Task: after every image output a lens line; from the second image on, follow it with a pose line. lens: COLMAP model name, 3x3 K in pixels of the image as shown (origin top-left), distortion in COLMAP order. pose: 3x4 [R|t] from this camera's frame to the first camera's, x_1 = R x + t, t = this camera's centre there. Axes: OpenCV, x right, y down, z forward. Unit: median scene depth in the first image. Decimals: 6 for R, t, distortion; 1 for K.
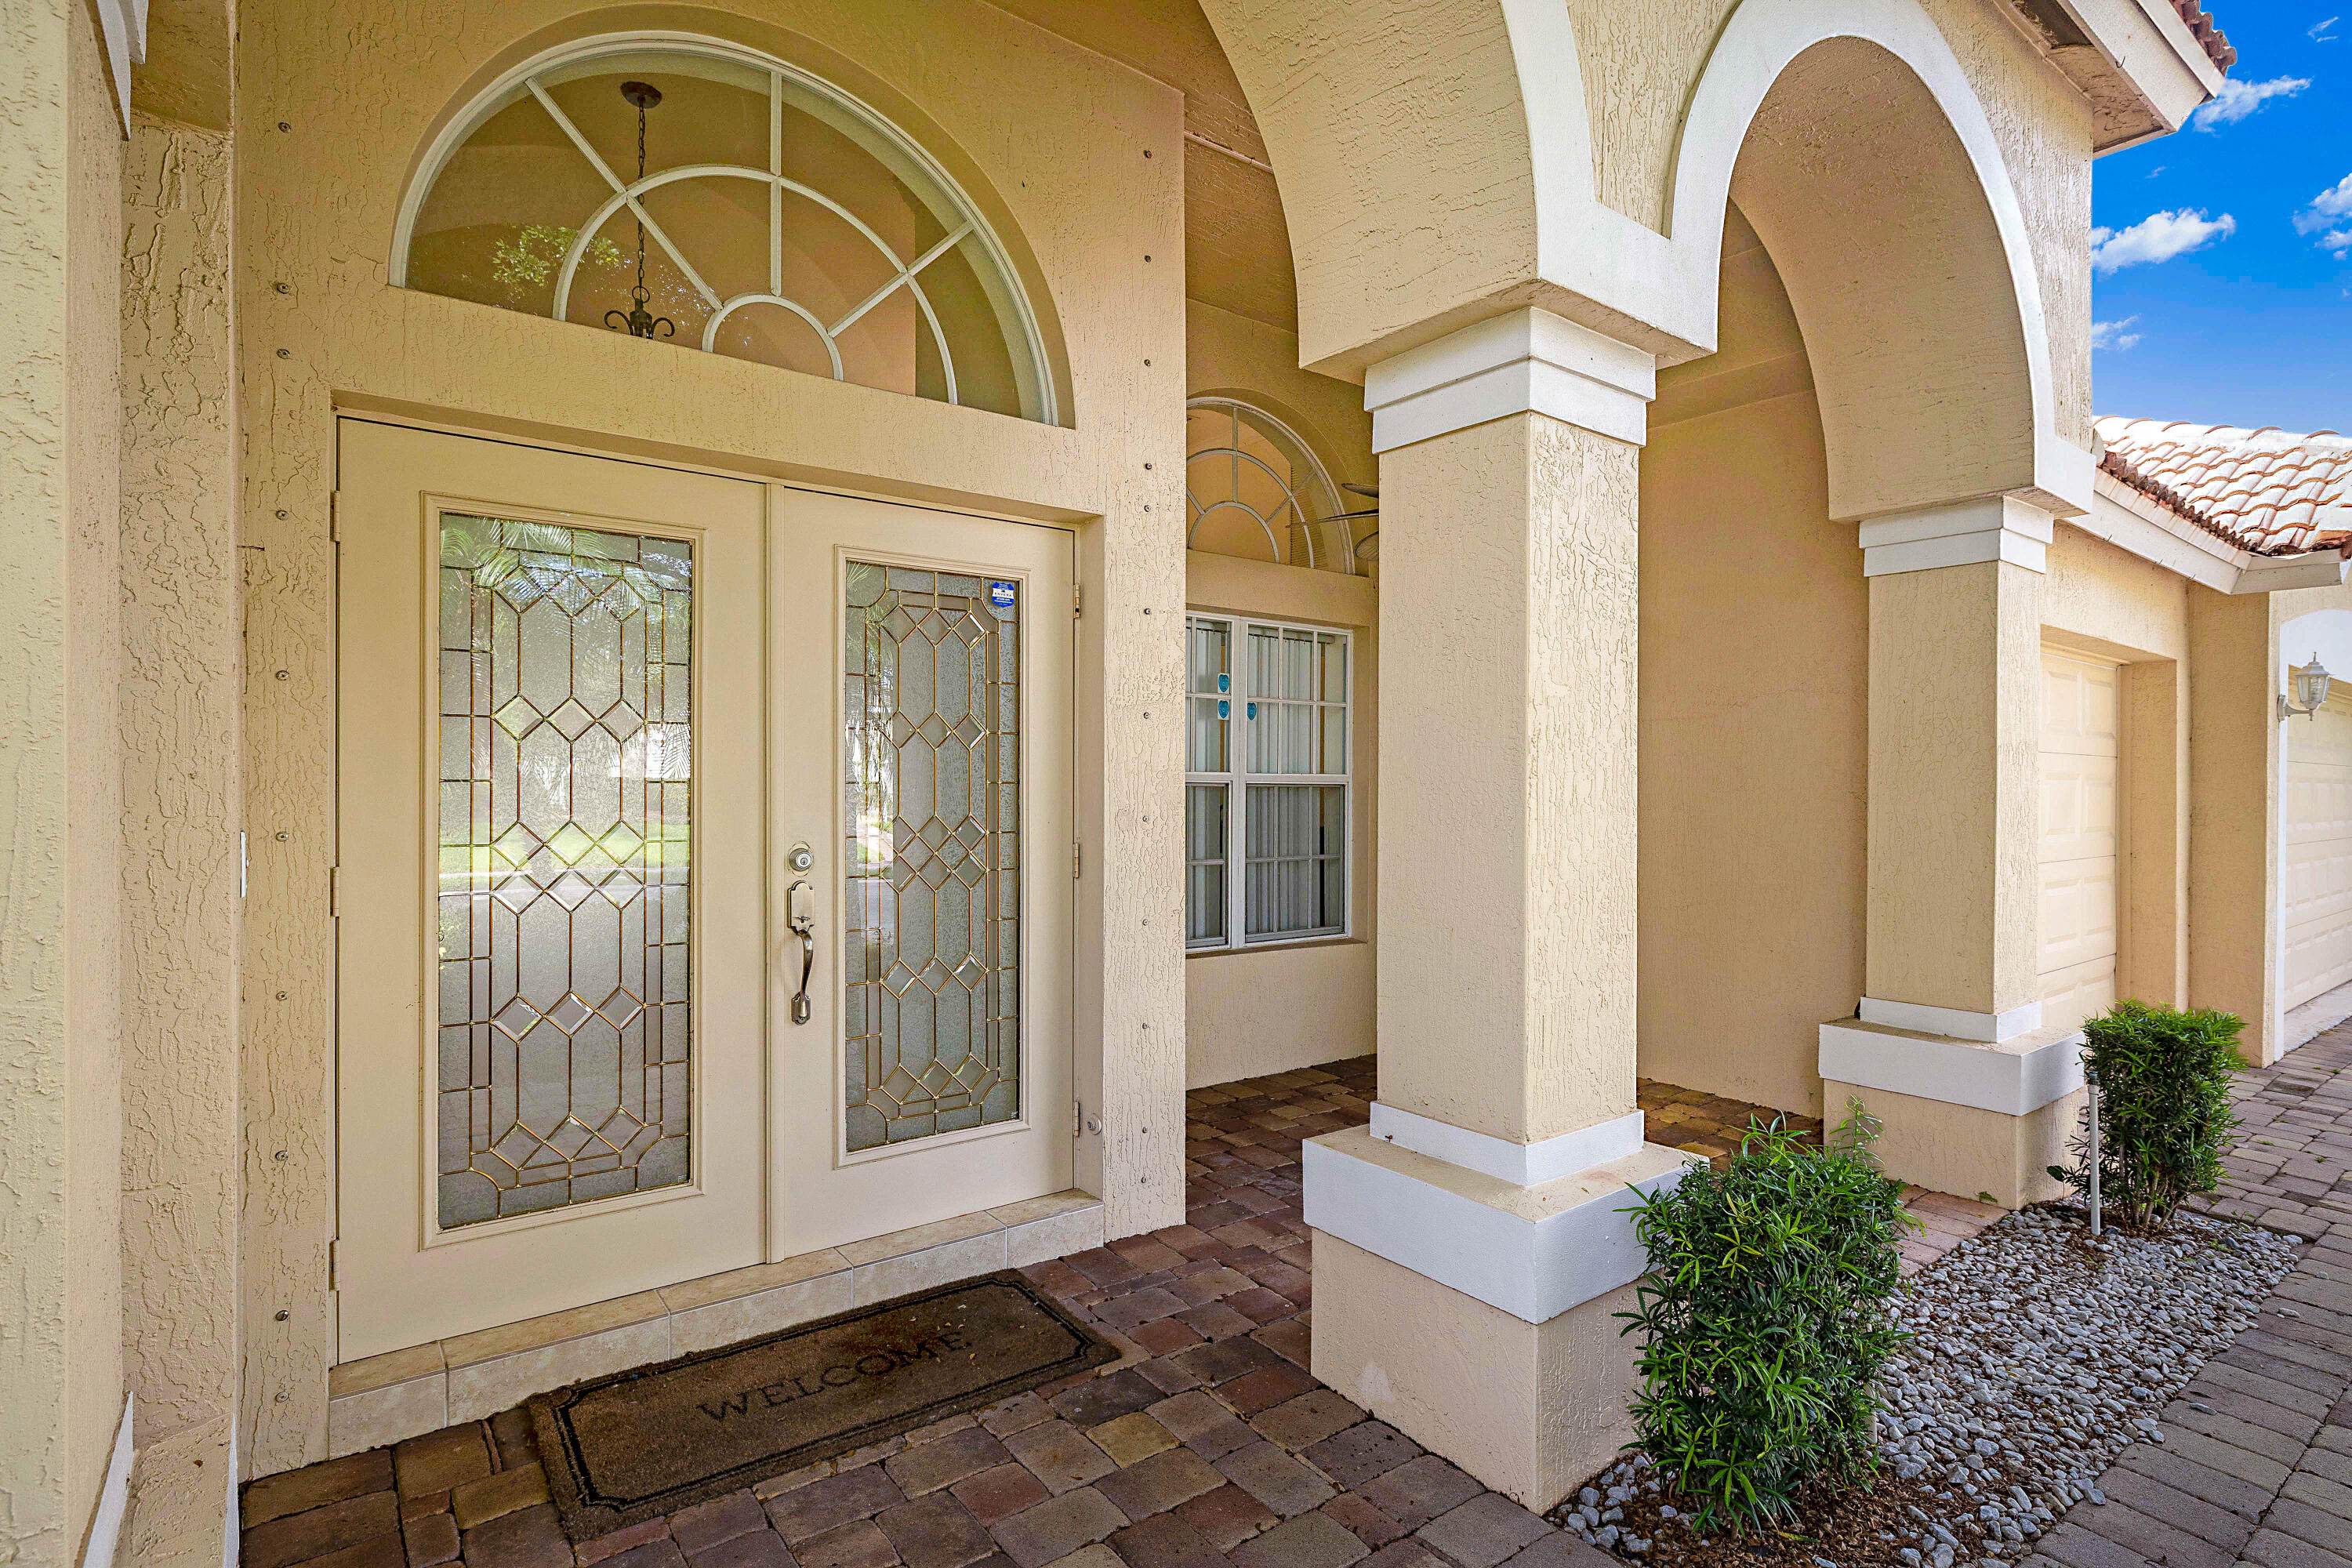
lens RADIAL K [[1191.0, 0, 1176.0], [0, 1191.0, 784.0], [0, 0, 1]] dist [0.002281, 0.000280]
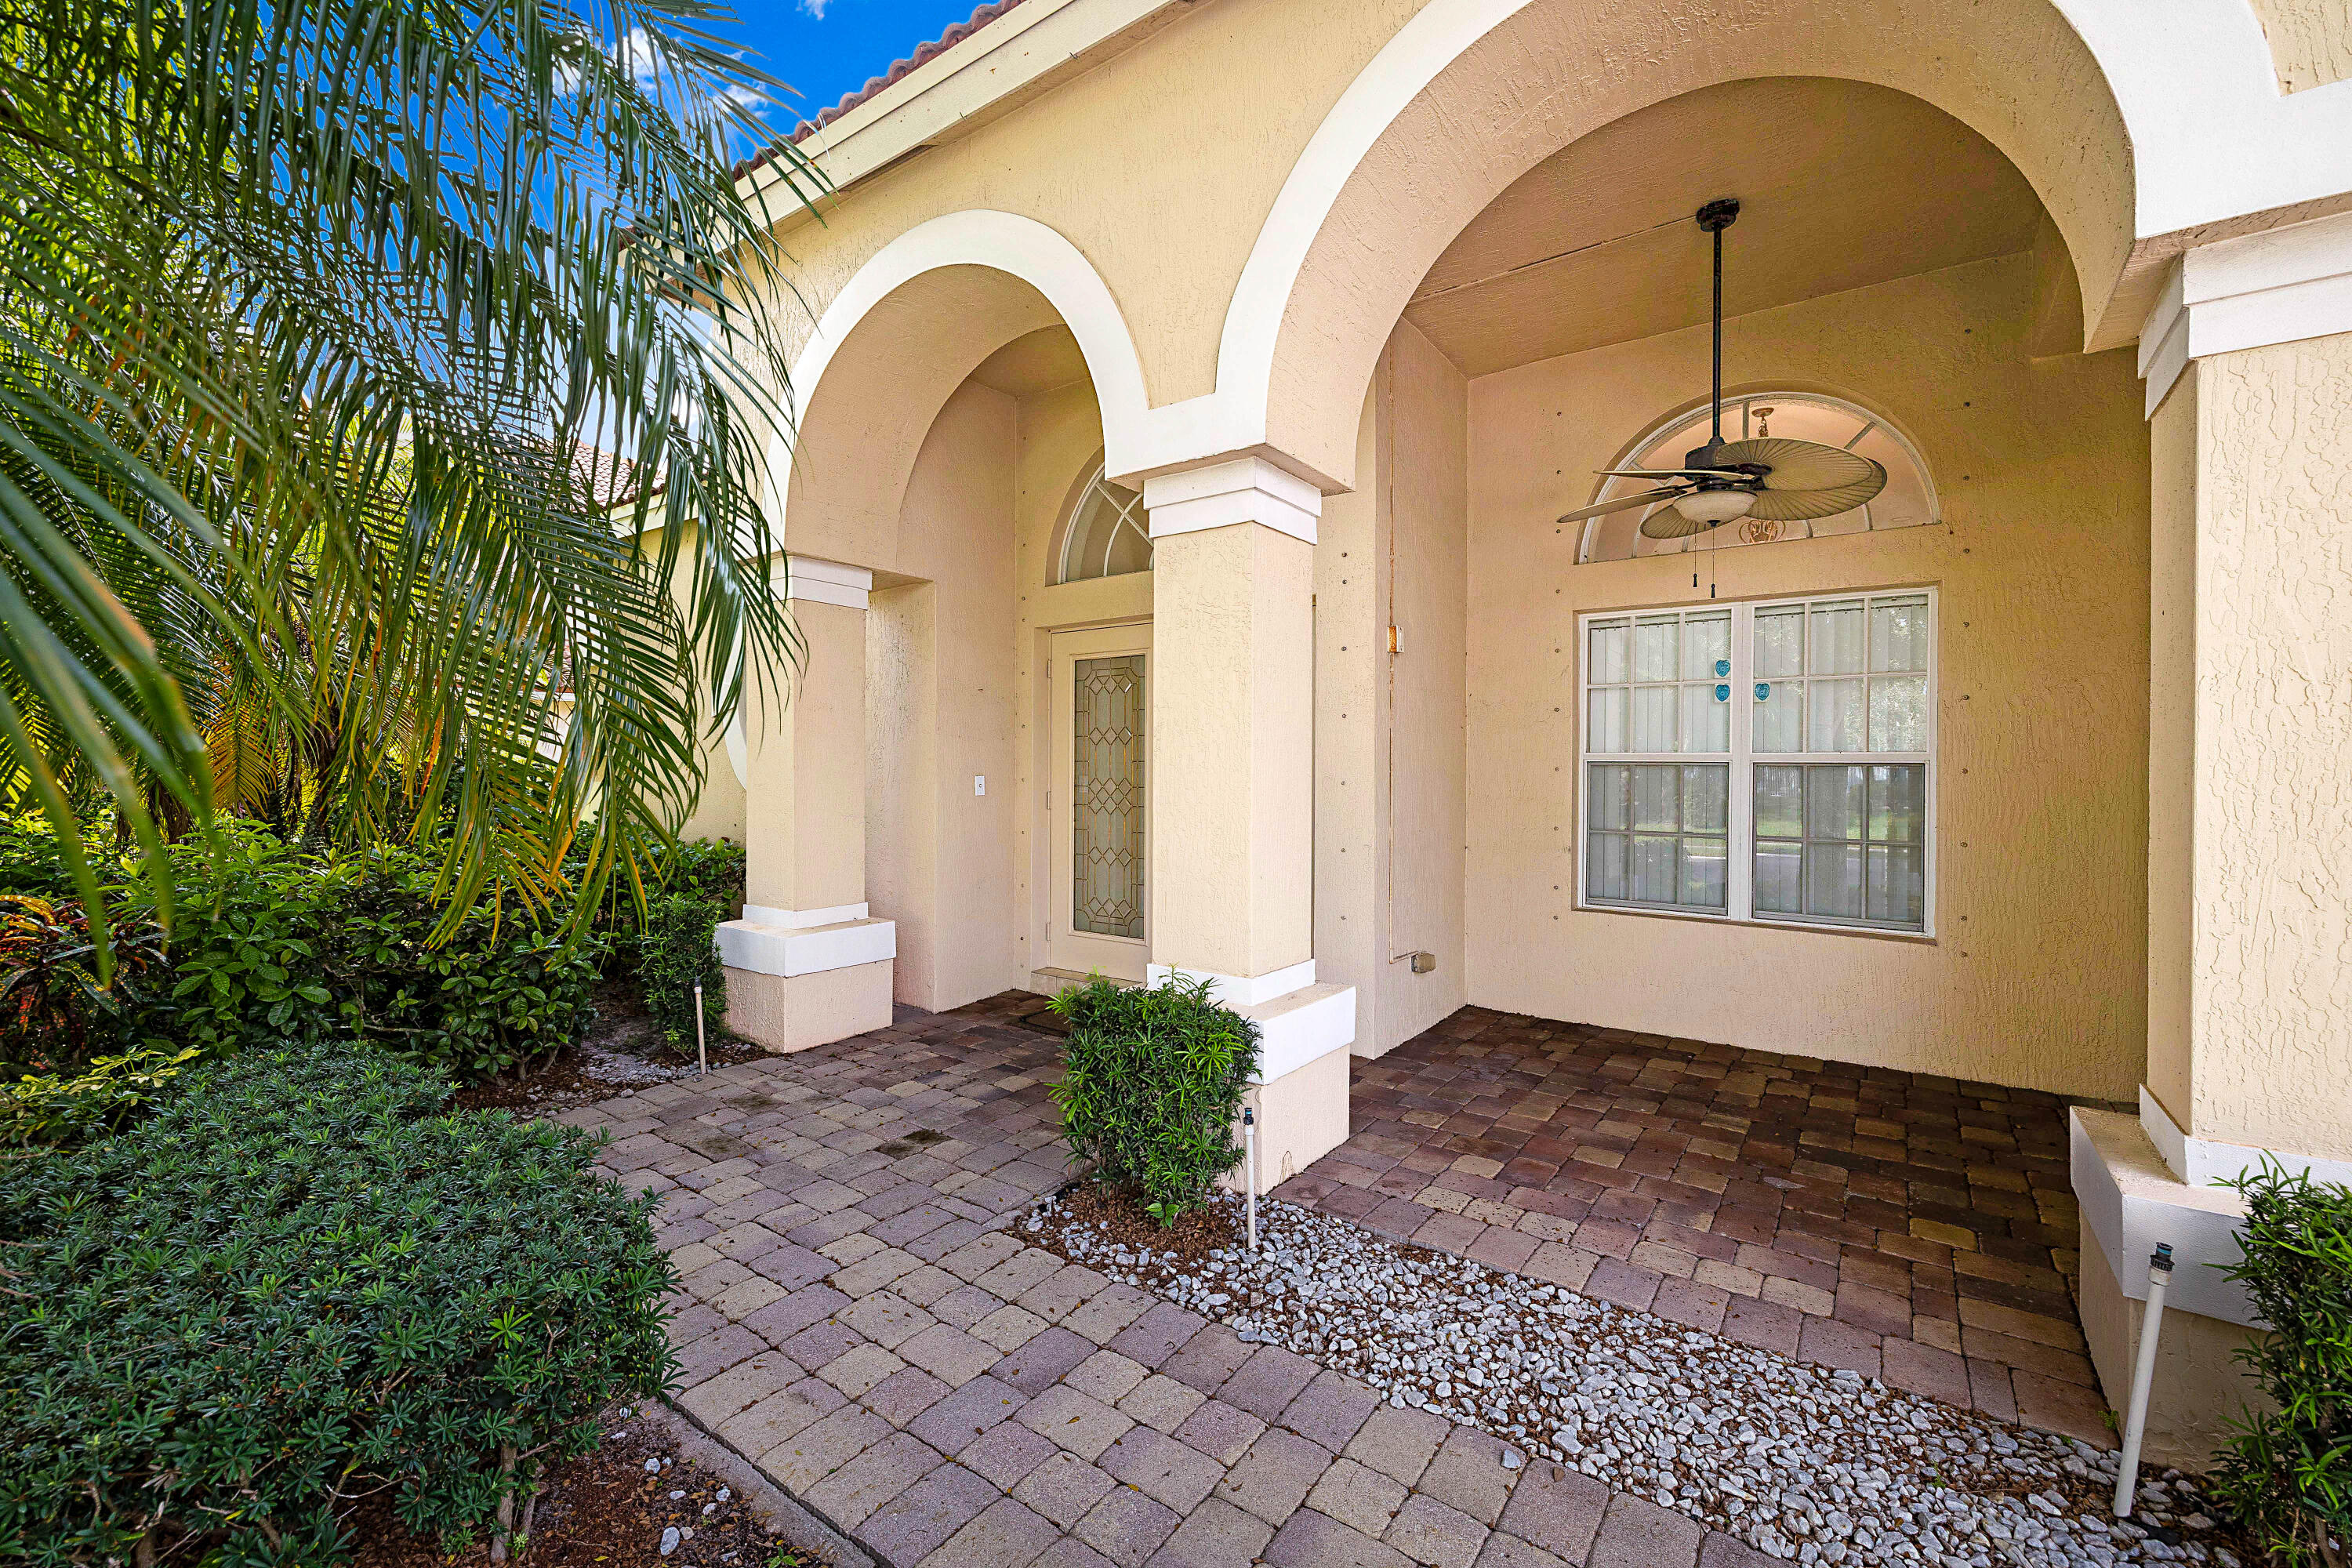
lens RADIAL K [[968.4, 0, 1173.7], [0, 968.4, 771.5], [0, 0, 1]] dist [0.003424, 0.000376]
pose [[0.303304, 0.002460, -0.952891, 0.715129], [-0.007555, 0.999971, 0.000177, 0.010920], [0.952864, 0.007145, 0.303314, 0.271708]]
